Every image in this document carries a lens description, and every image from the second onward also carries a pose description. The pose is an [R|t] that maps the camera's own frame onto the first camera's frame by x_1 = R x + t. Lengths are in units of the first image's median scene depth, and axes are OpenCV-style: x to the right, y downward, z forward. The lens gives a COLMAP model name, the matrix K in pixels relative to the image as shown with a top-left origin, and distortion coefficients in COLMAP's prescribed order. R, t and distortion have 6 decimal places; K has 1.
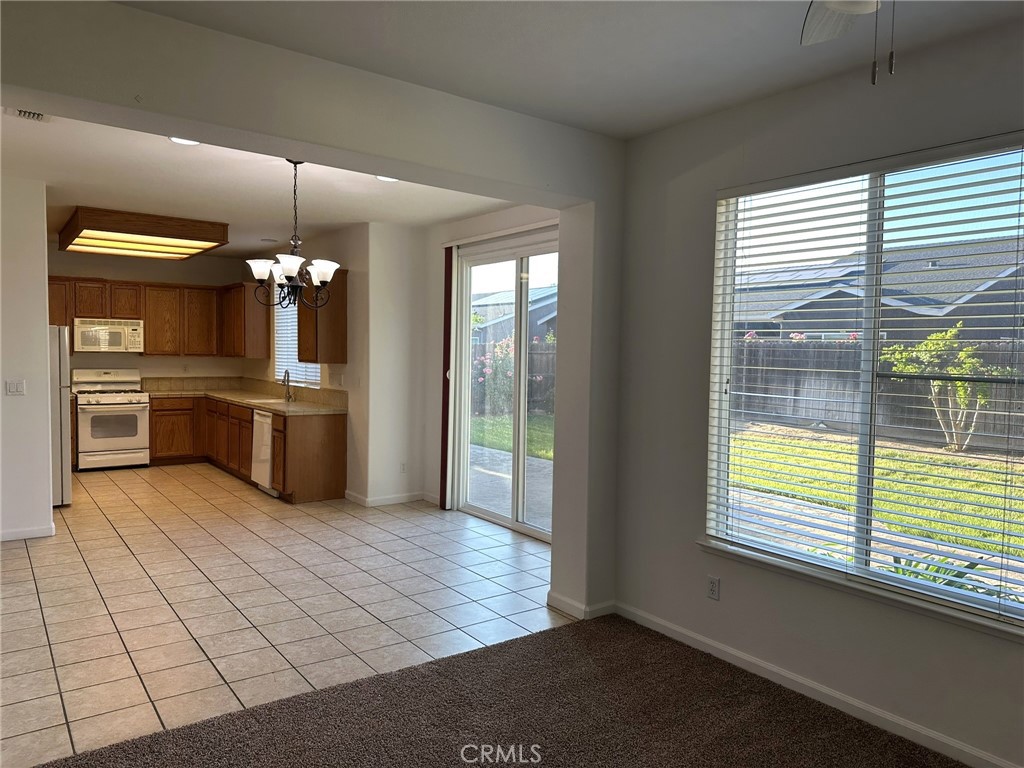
lens RADIAL K [[725.7, 0, 529.2], [0, 725.7, 385.7], [0, 0, 1]] dist [0.051299, -0.007440]
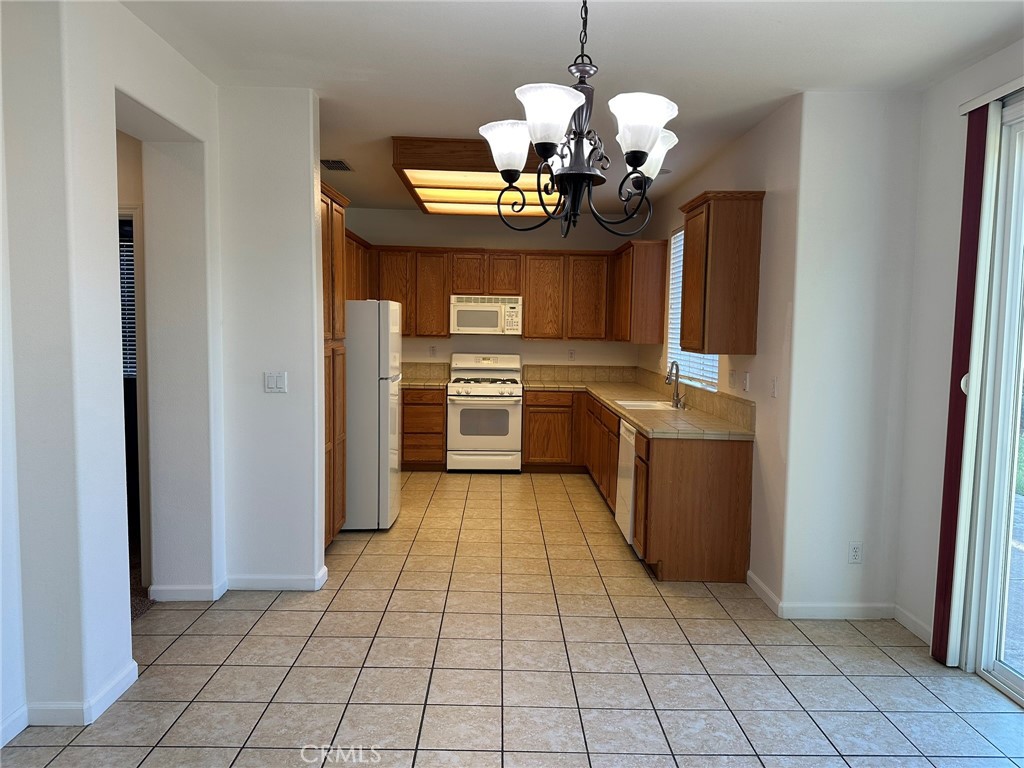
lens RADIAL K [[712.9, 0, 511.2], [0, 712.9, 369.2], [0, 0, 1]] dist [0.087260, -0.117061]
pose [[0.805780, 0.034275, -0.591222, -0.059144], [-0.033964, 0.999355, 0.011647, -0.016742], [0.591240, 0.010696, 0.806425, 0.369693]]
